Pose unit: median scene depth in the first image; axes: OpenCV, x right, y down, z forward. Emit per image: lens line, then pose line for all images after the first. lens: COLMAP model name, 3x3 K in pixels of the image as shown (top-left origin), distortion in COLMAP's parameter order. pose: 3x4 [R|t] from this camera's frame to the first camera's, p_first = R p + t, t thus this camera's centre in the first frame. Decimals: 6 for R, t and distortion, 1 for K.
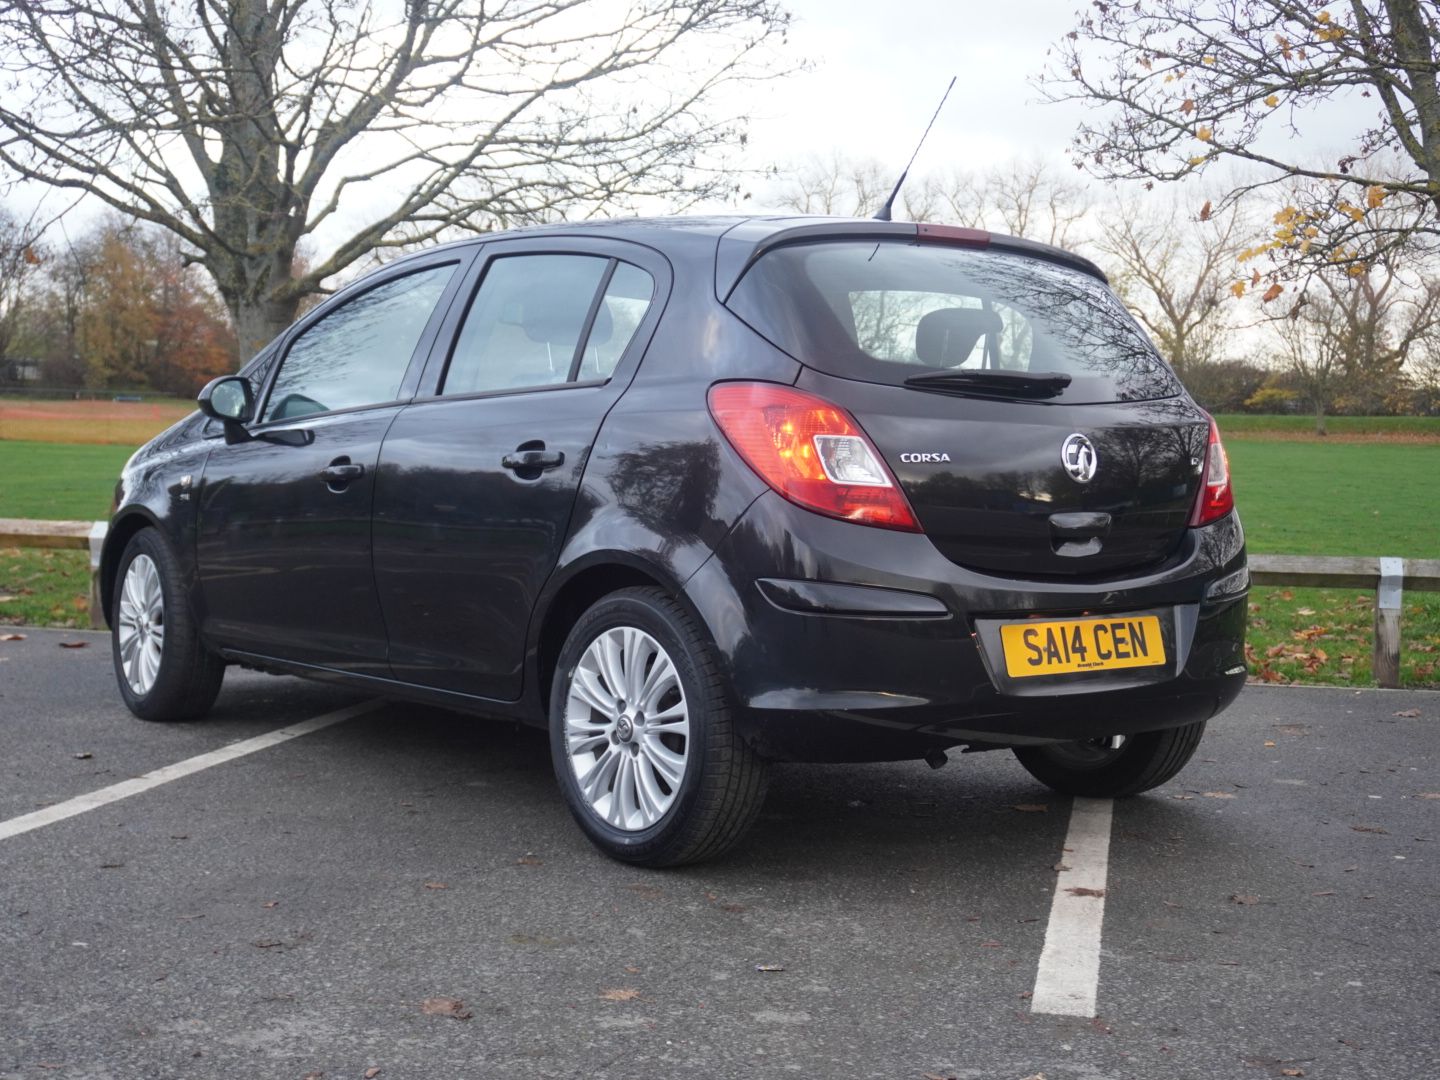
lens RADIAL K [[1981.4, 0, 713.2], [0, 1981.4, 546.1], [0, 0, 1]] dist [0.002264, -0.082391]
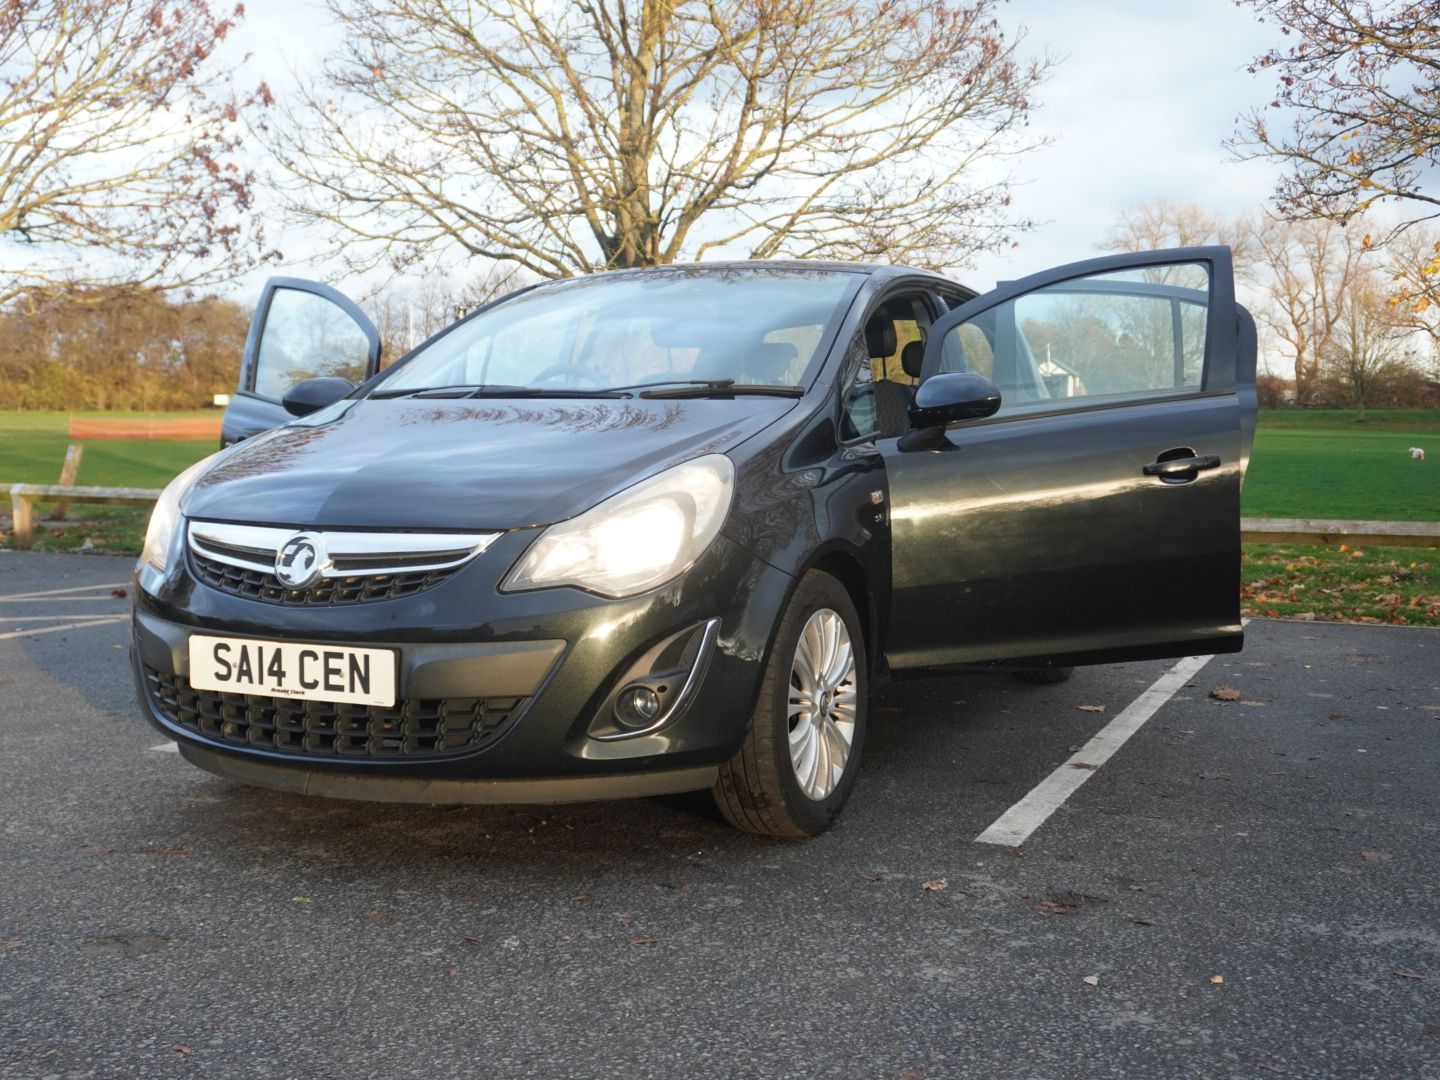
lens RADIAL K [[1551.8, 0, 716.8], [0, 1551.8, 535.3], [0, 0, 1]] dist [-0.004847, -0.009628]
pose [[0.976199, -0.001606, -0.216872, 0.168824], [0.003196, 0.999971, 0.006978, 0.010708], [0.216855, -0.007505, 0.976175, -0.070373]]
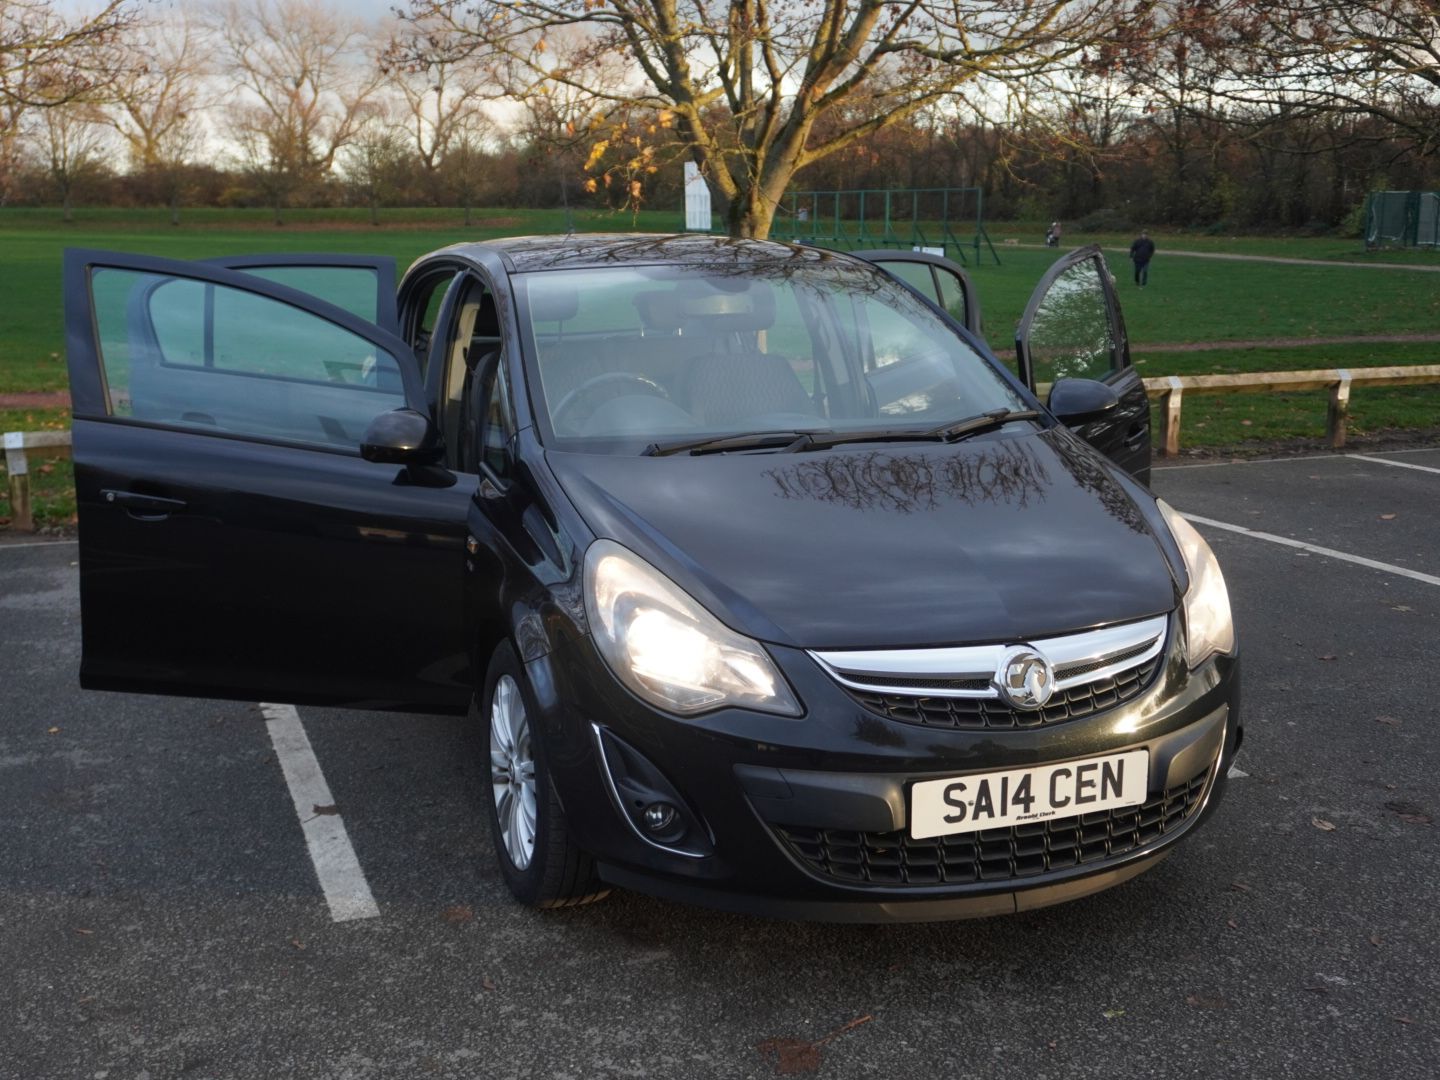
lens RADIAL K [[1553.7, 0, 715.4], [0, 1553.7, 537.6], [0, 0, 1]] dist [-0.006707, 0.001029]
pose [[0.838869, -0.126292, 0.529481, -0.673844], [0.048723, 0.986229, 0.158043, -0.154057], [-0.542149, -0.106779, 0.833470, 0.111513]]
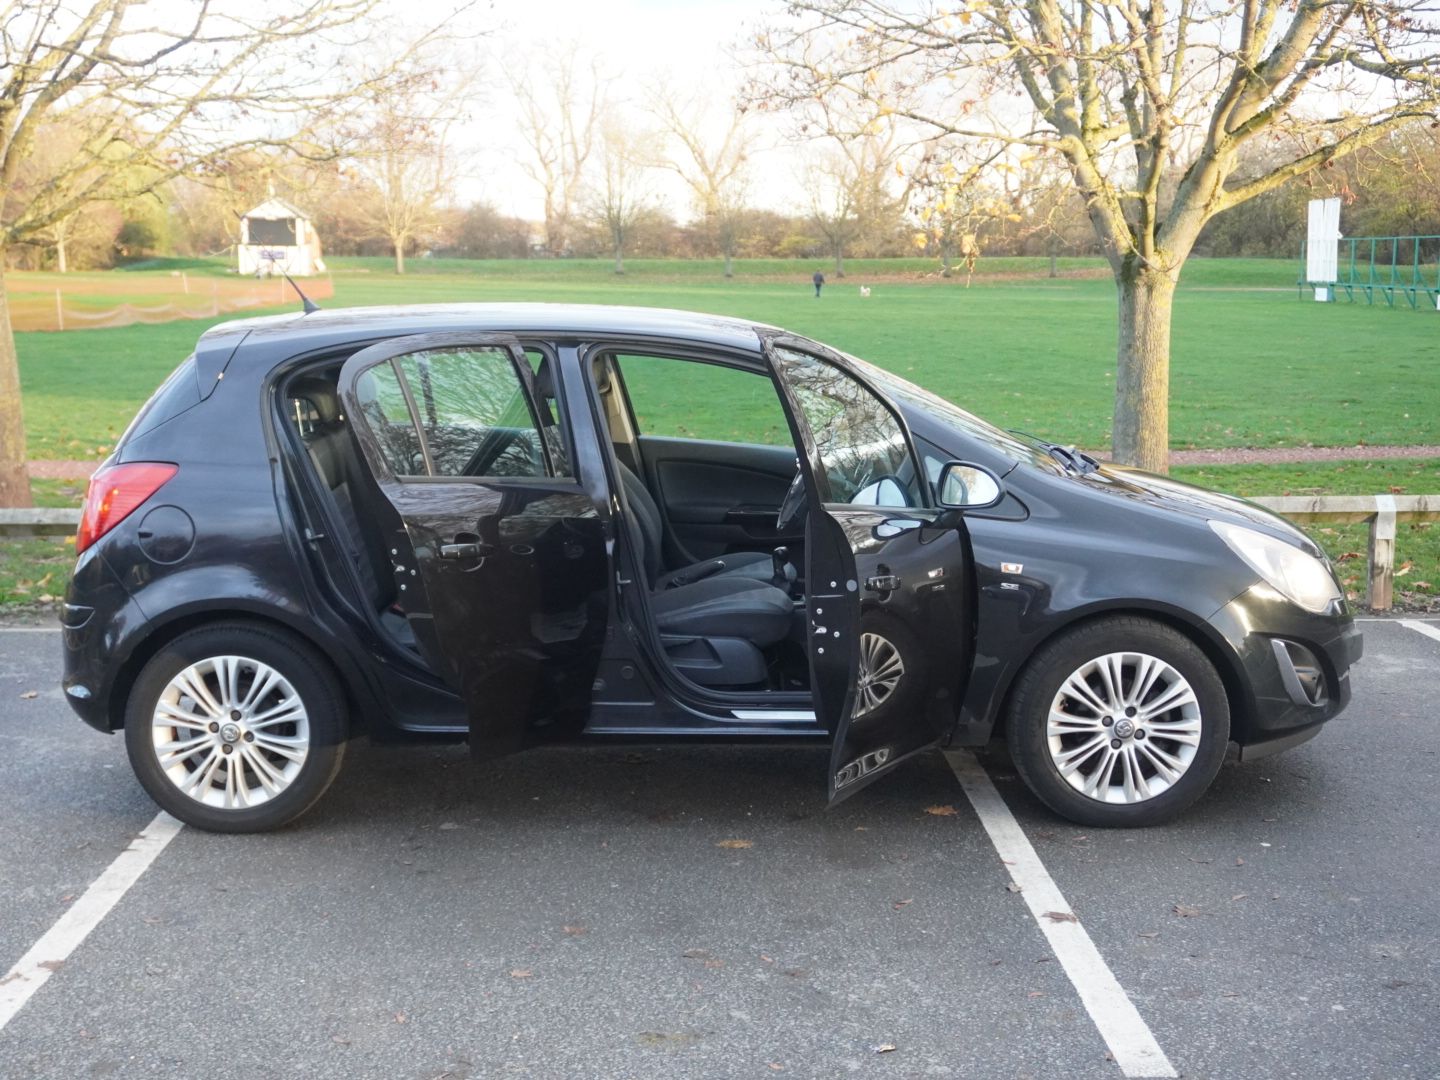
lens RADIAL K [[1816.7, 0, 716.5], [0, 1816.7, 540.7], [0, 0, 1]] dist [-0.001517, -0.001938]
pose [[0.972598, -0.054242, 0.226079, -0.241604], [0.034539, 0.995323, 0.090216, -0.152252], [-0.229915, -0.079936, 0.969922, 0.007154]]
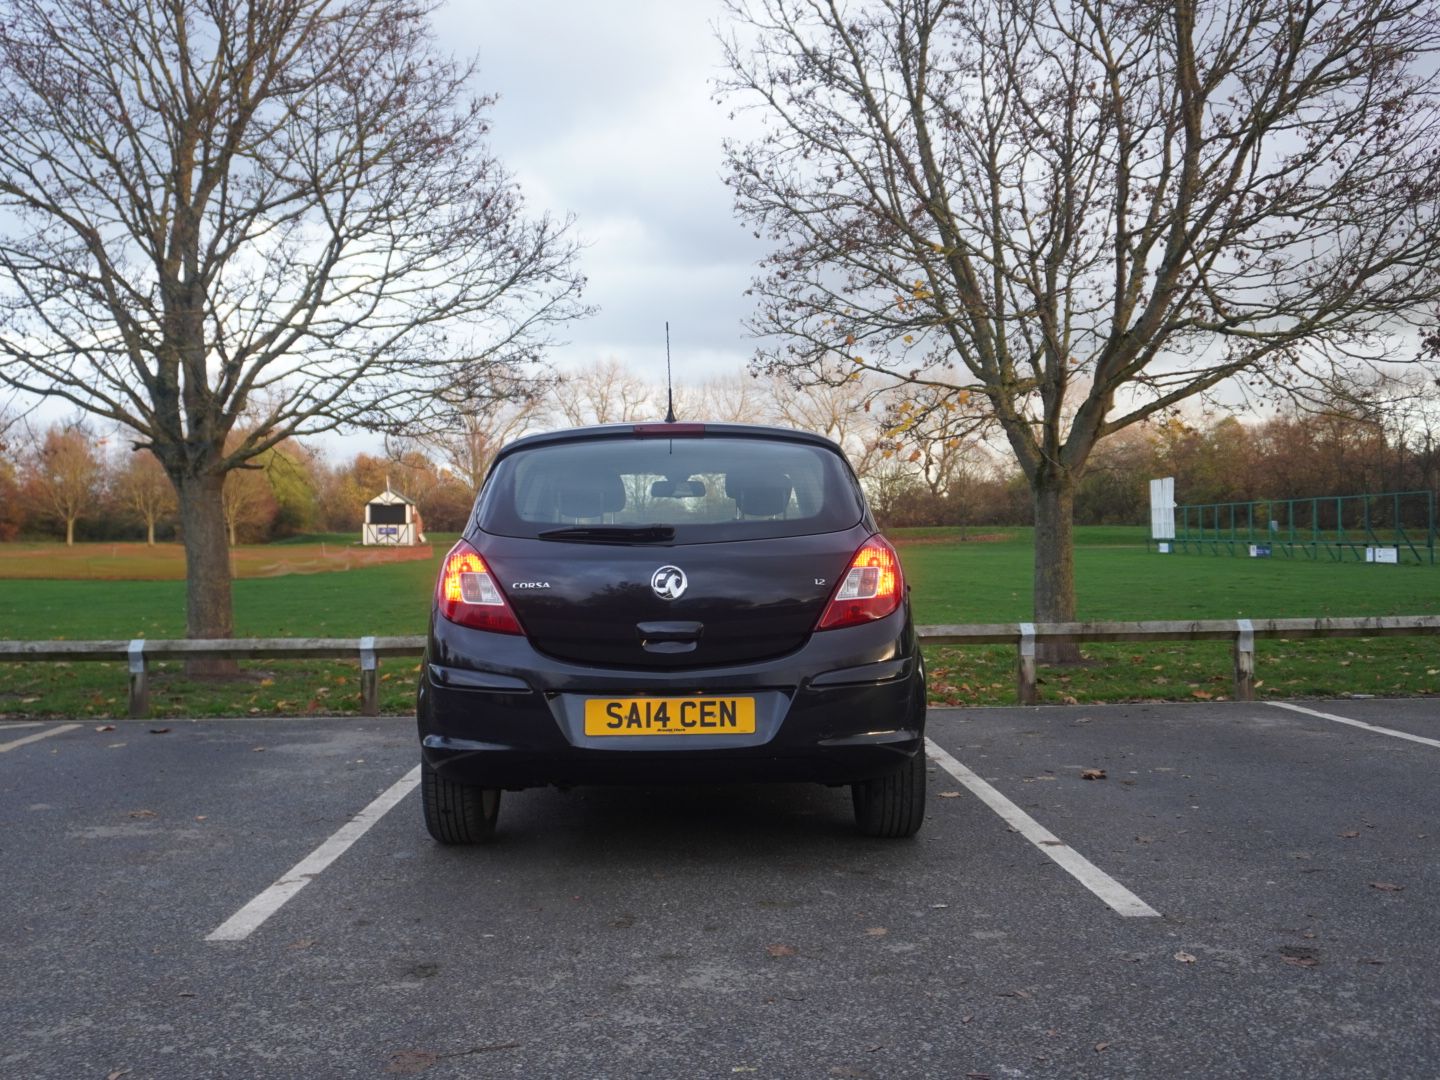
lens RADIAL K [[1358.4, 0, 716.8], [0, 1358.4, 539.5], [0, 0, 1]] dist [-0.009222, 0.012305]
pose [[0.971826, -0.032135, 0.233499, -0.317616], [0.047007, 0.997185, -0.058411, -0.018722], [-0.230964, 0.067741, 0.970601, -0.019802]]
